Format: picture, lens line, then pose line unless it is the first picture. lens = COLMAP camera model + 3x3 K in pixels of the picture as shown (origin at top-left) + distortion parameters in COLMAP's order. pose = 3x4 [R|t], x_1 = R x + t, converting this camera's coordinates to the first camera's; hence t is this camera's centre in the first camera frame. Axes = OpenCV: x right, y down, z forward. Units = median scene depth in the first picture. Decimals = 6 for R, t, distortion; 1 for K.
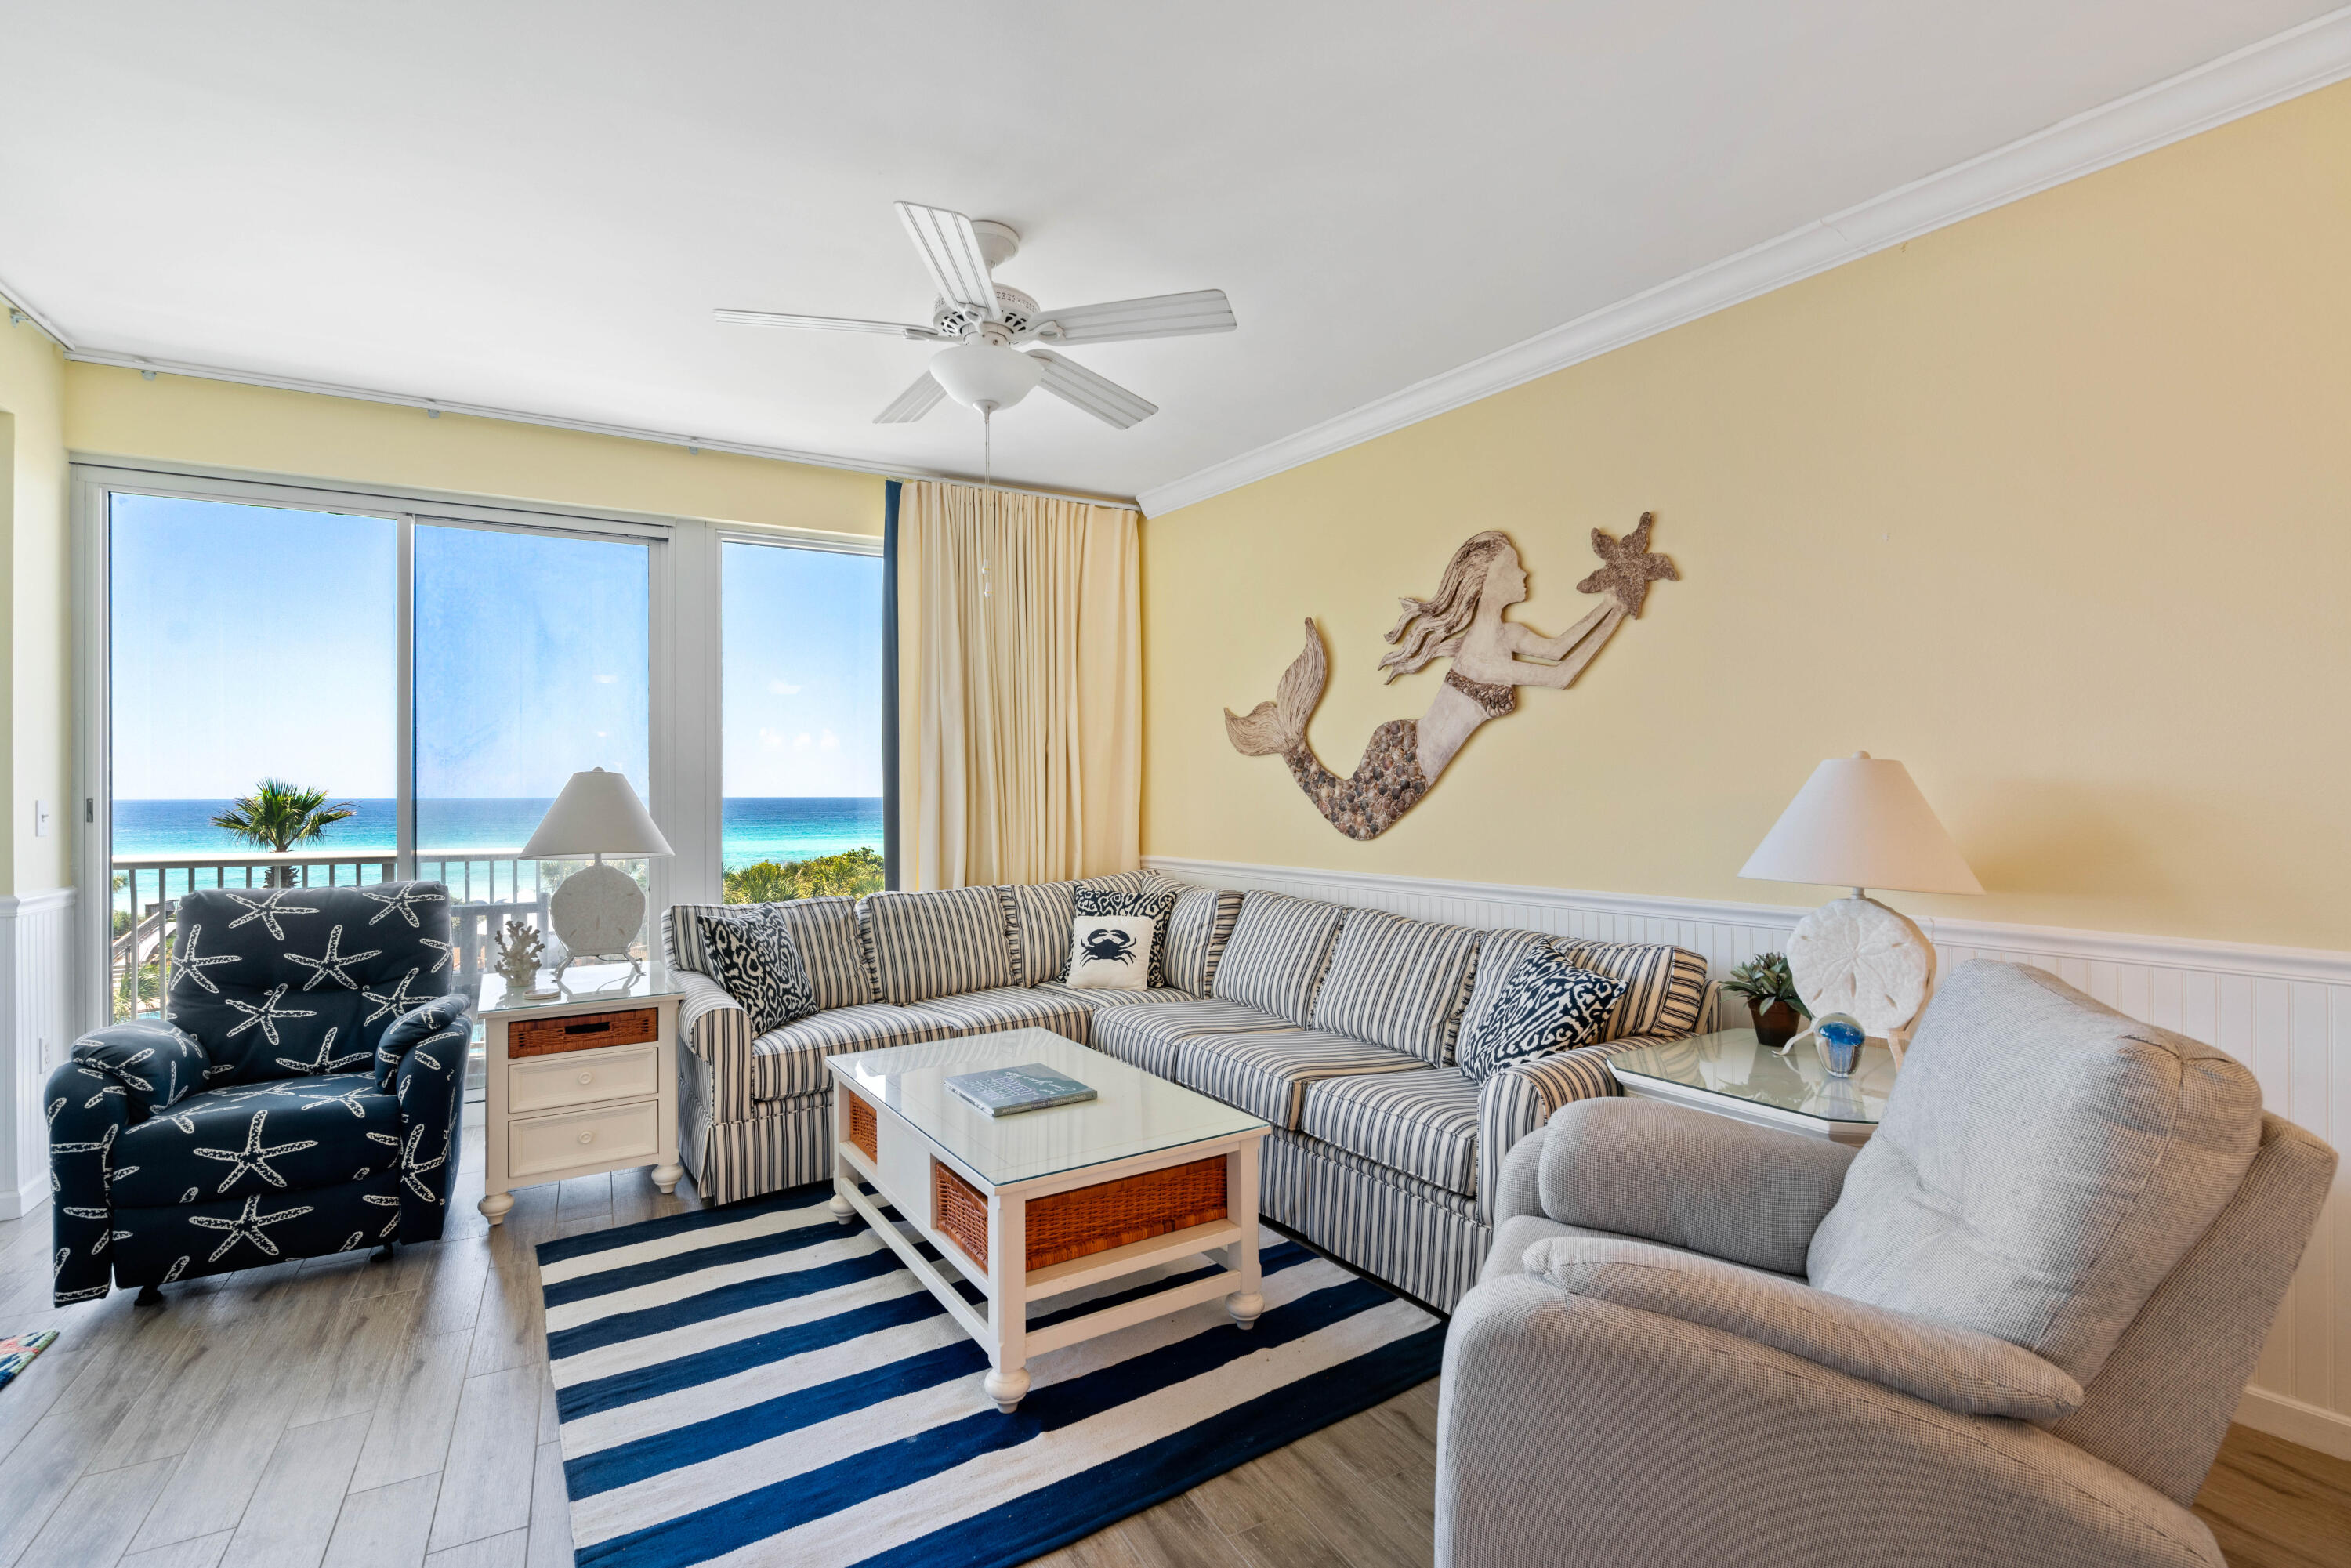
lens RADIAL K [[1067.2, 0, 1158.0], [0, 1067.2, 785.9], [0, 0, 1]] dist [-0.004304, 0.002471]
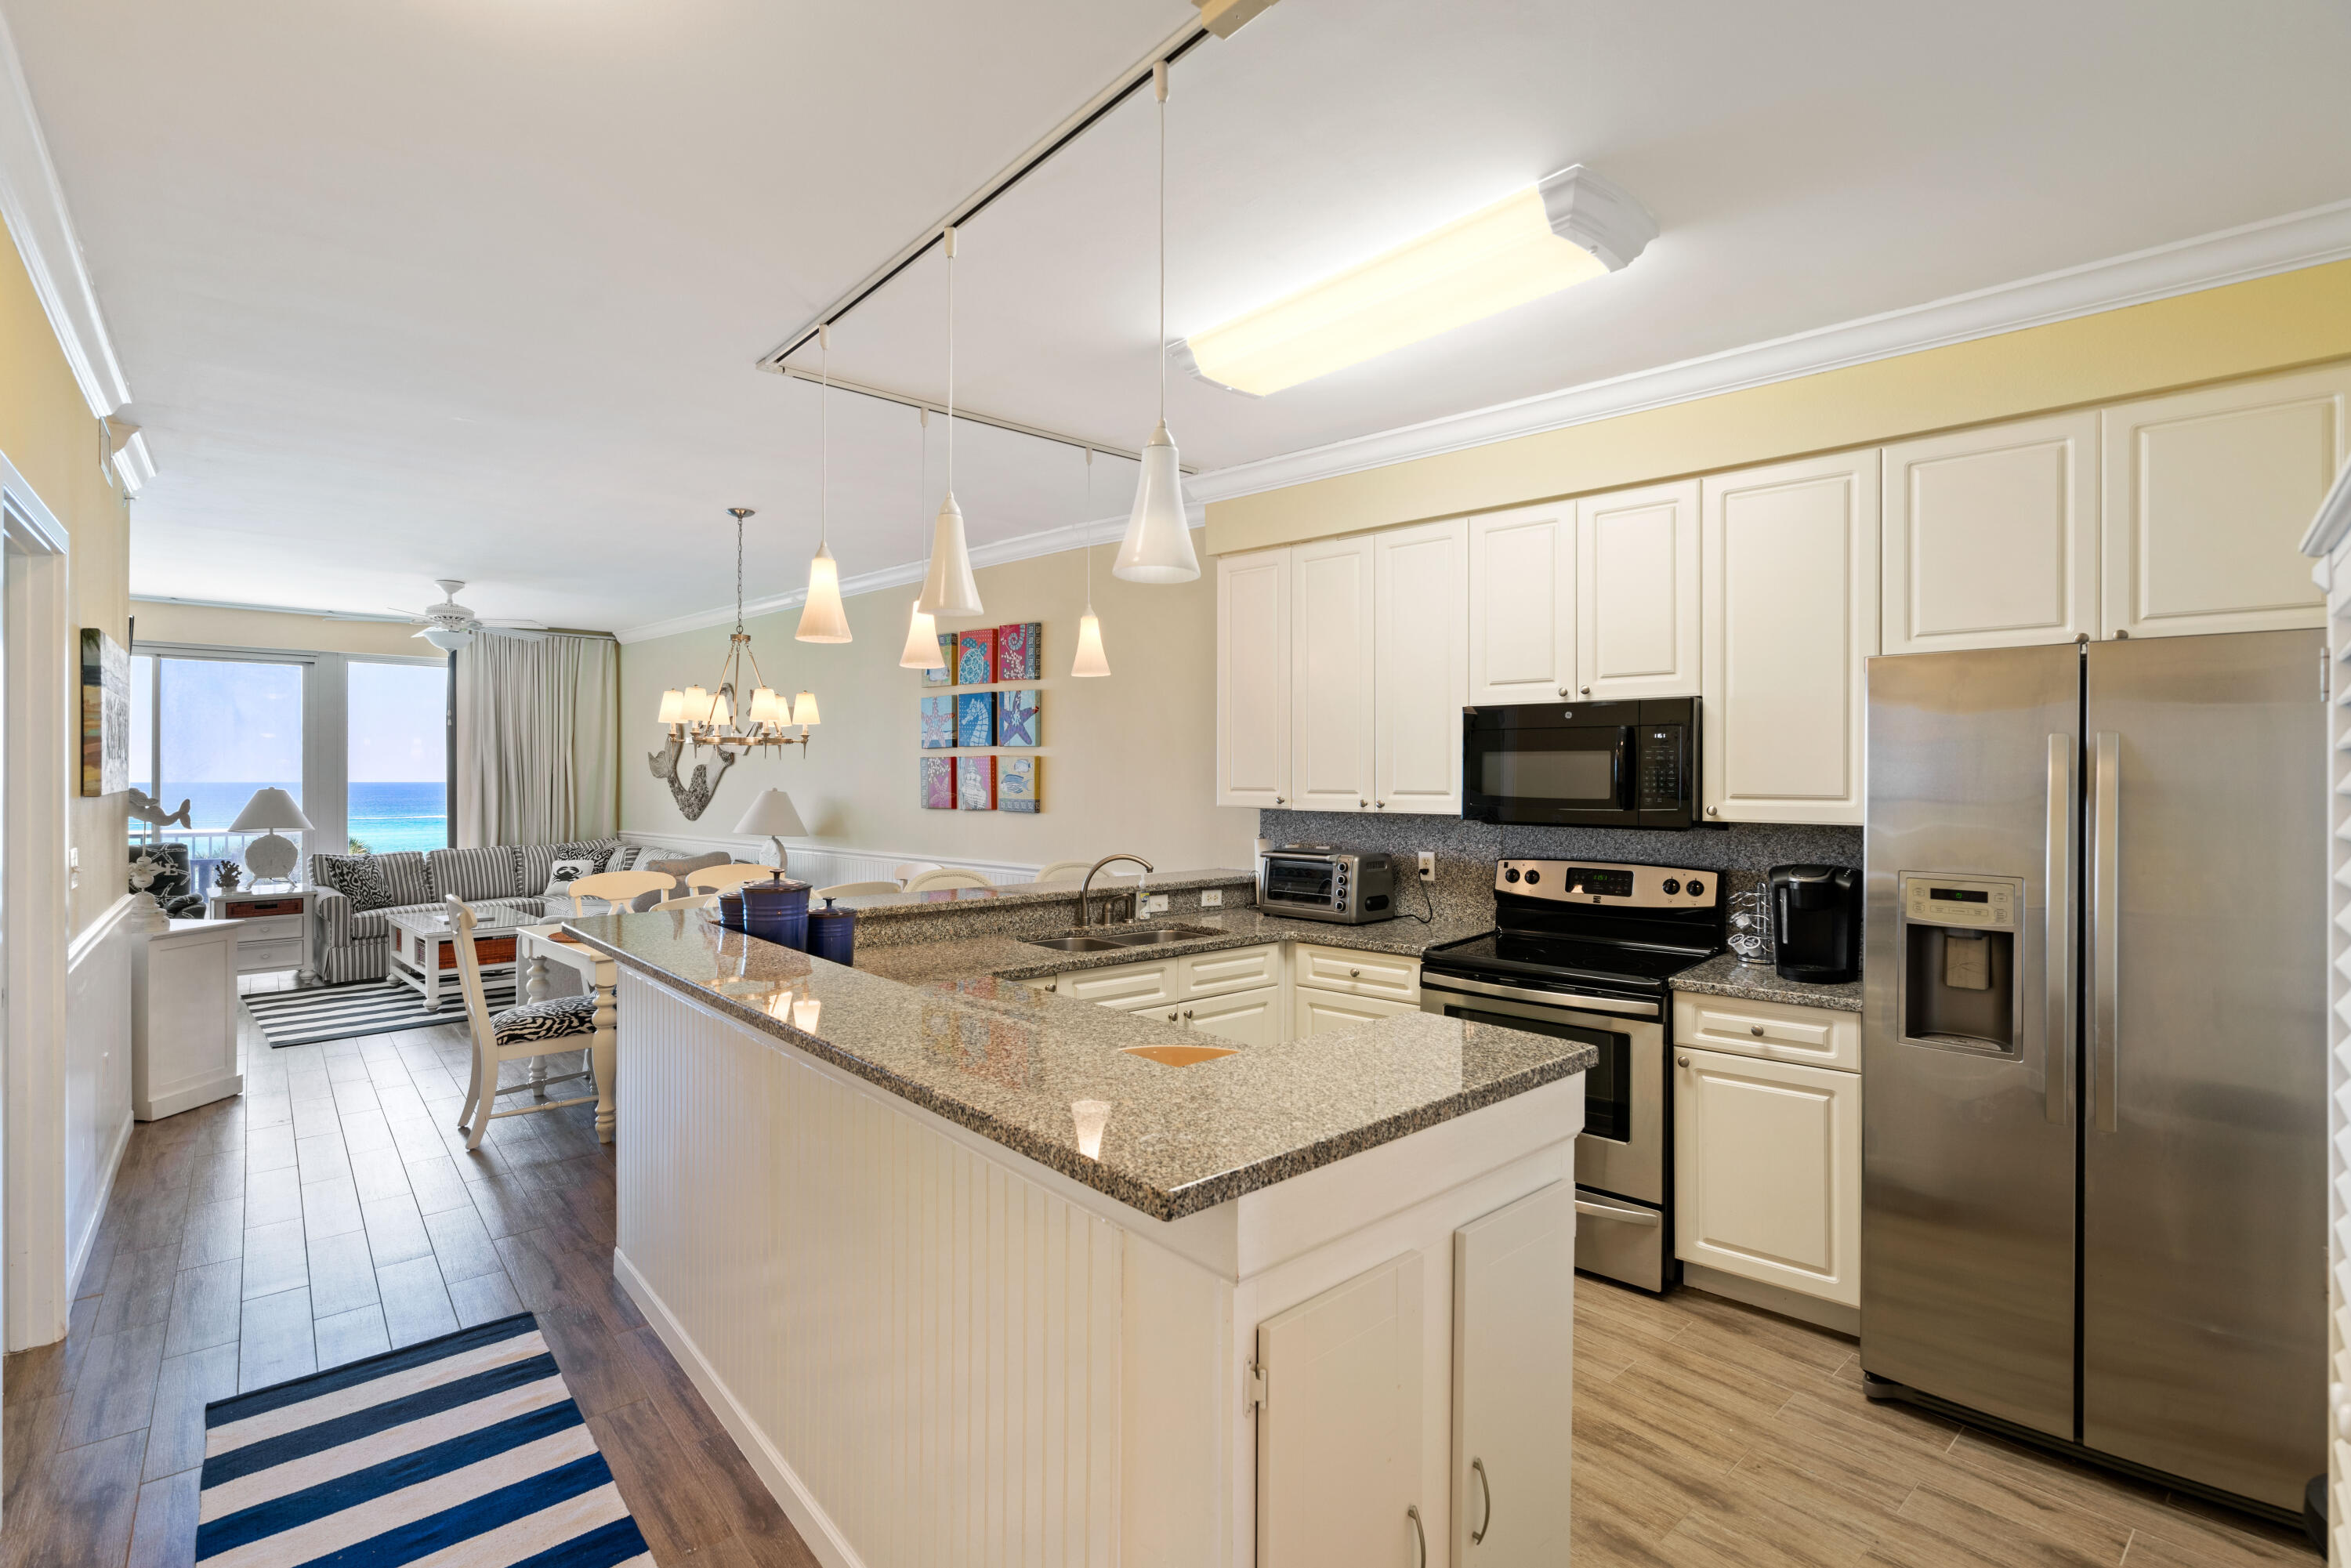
lens RADIAL K [[1067.2, 0, 1164.7], [0, 1067.2, 781.5], [0, 0, 1]] dist [-0.004304, 0.002471]
pose [[0.977558, 0.001783, 0.210661, 0.752795], [-0.003931, 0.999944, 0.009779, -0.057273], [-0.210631, -0.010388, 0.977510, -1.421897]]
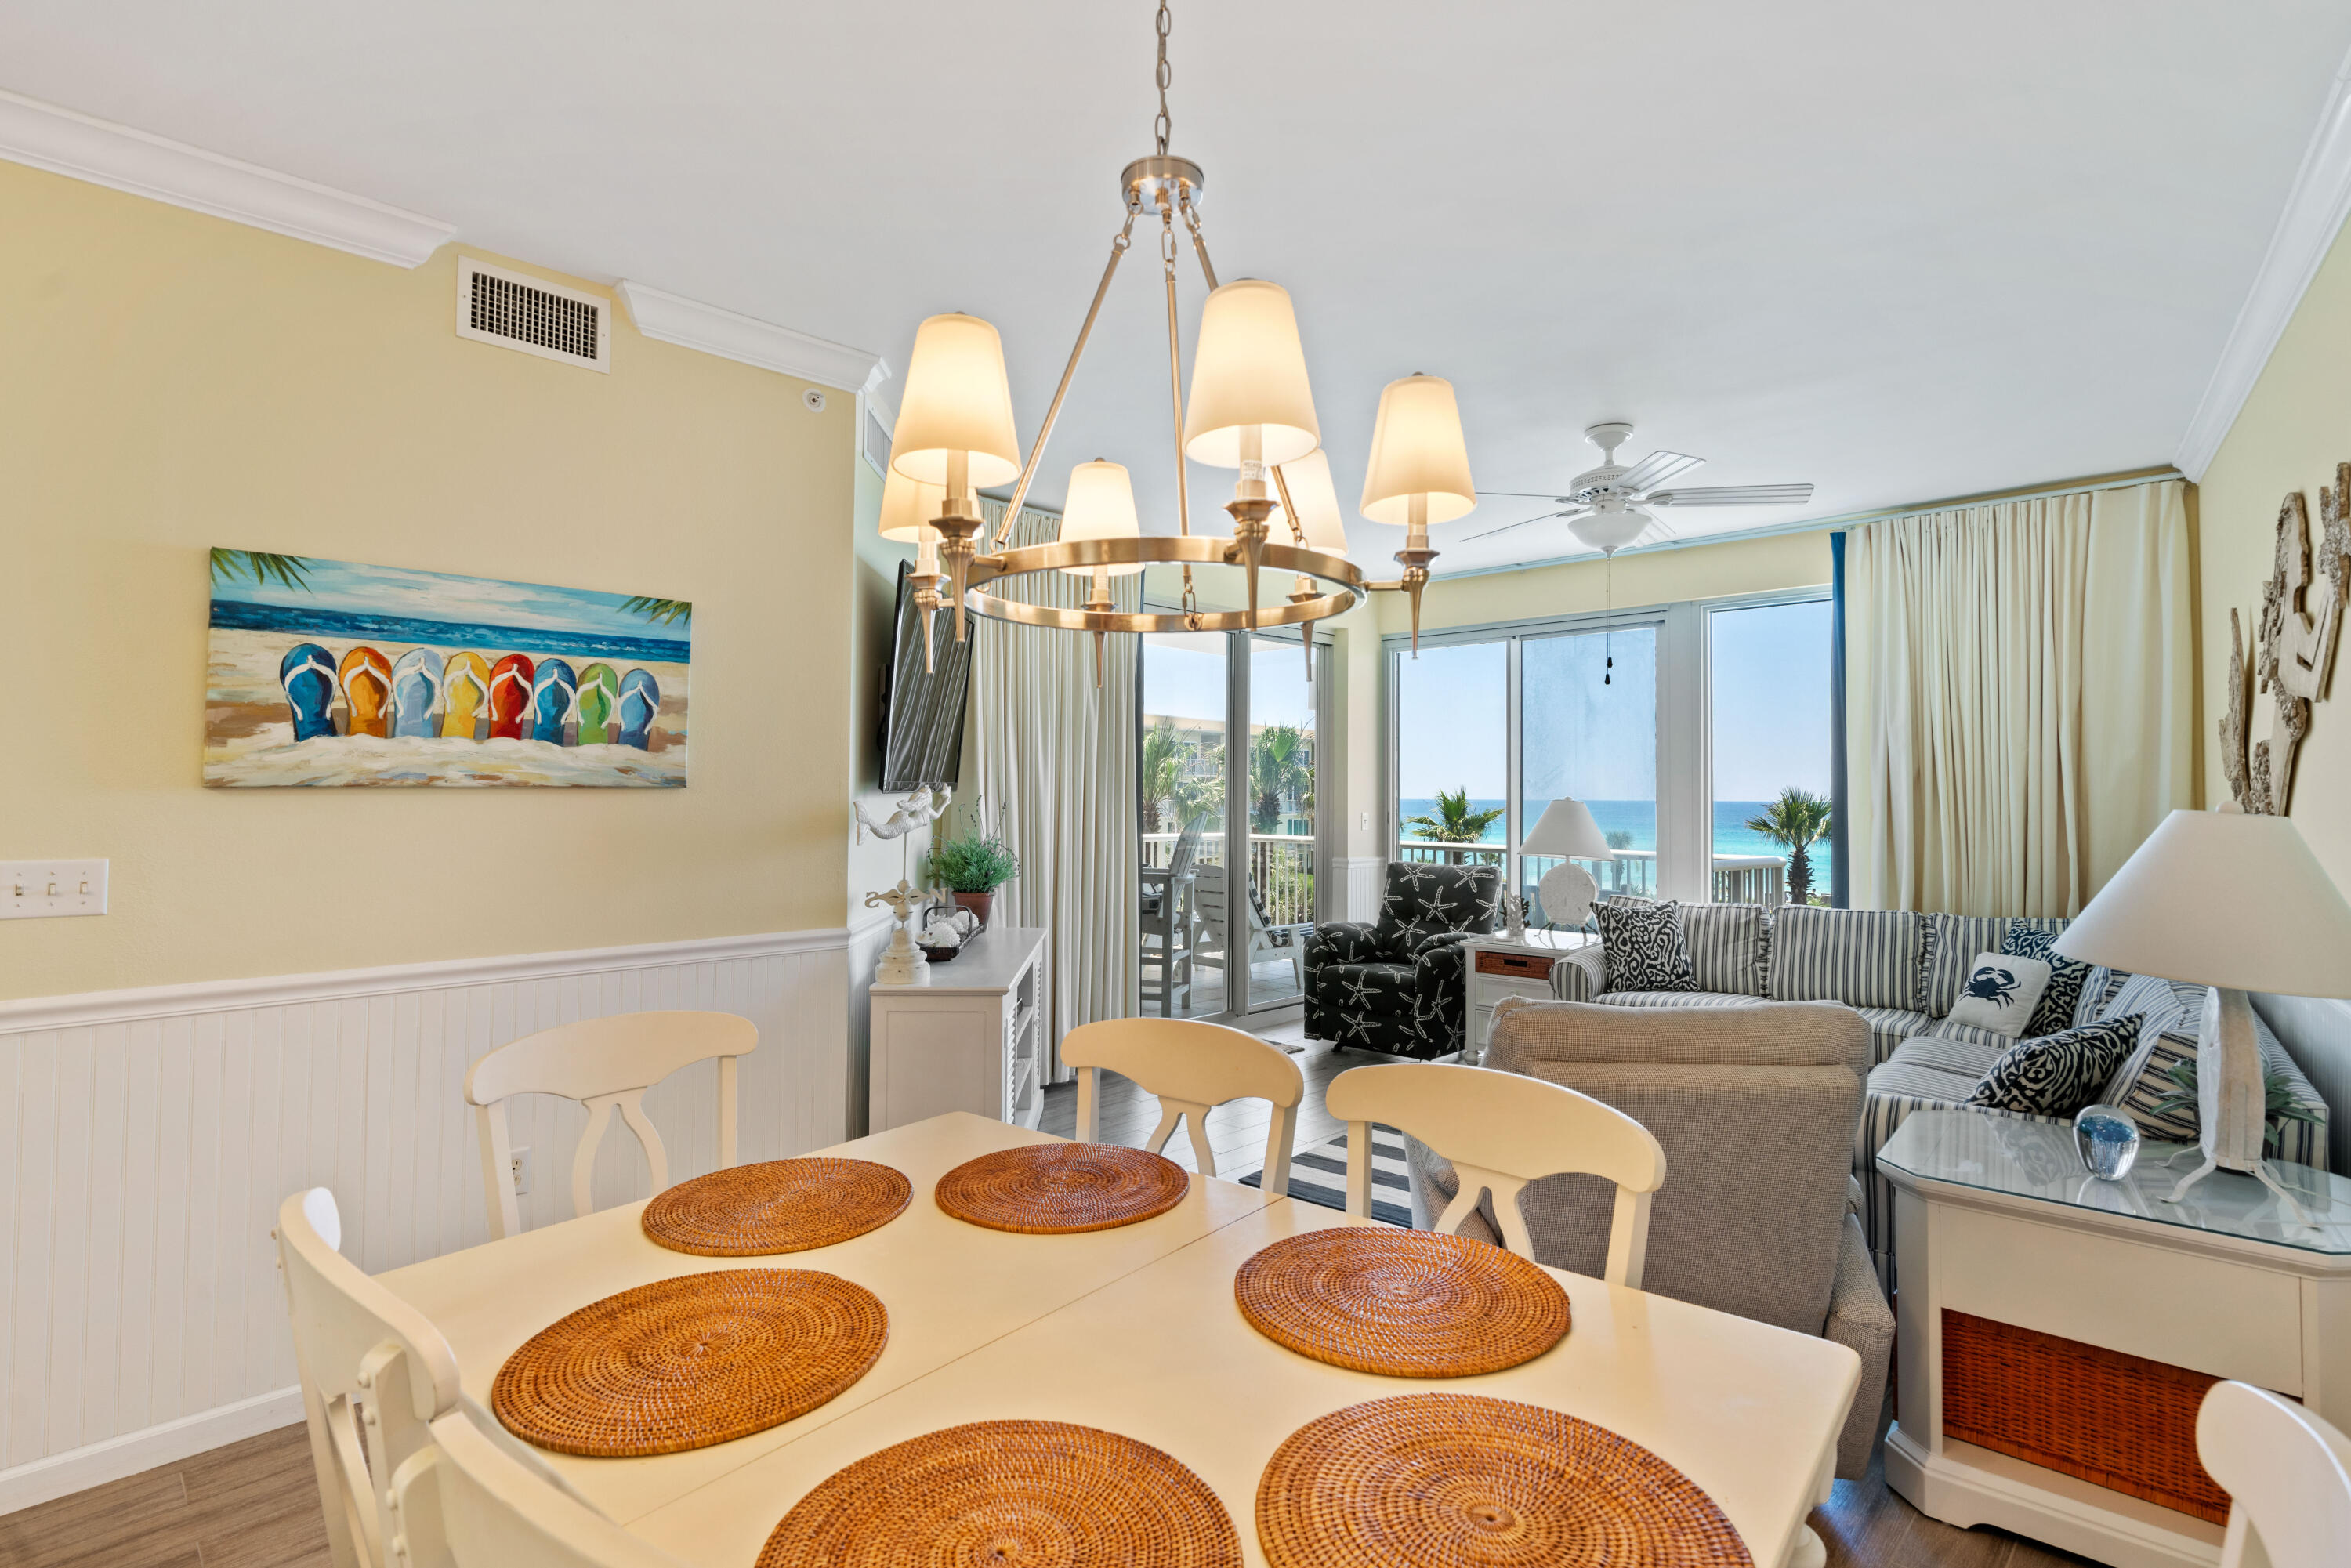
lens RADIAL K [[1159.4, 0, 1157.4], [0, 1159.4, 766.3], [0, 0, 1]] dist [0.004381, 0.001981]
pose [[0.287684, -0.018532, -0.957546, 0.886044], [0.000995, 0.999818, -0.019051, -0.030858], [0.957725, 0.004528, 0.287650, -0.010824]]
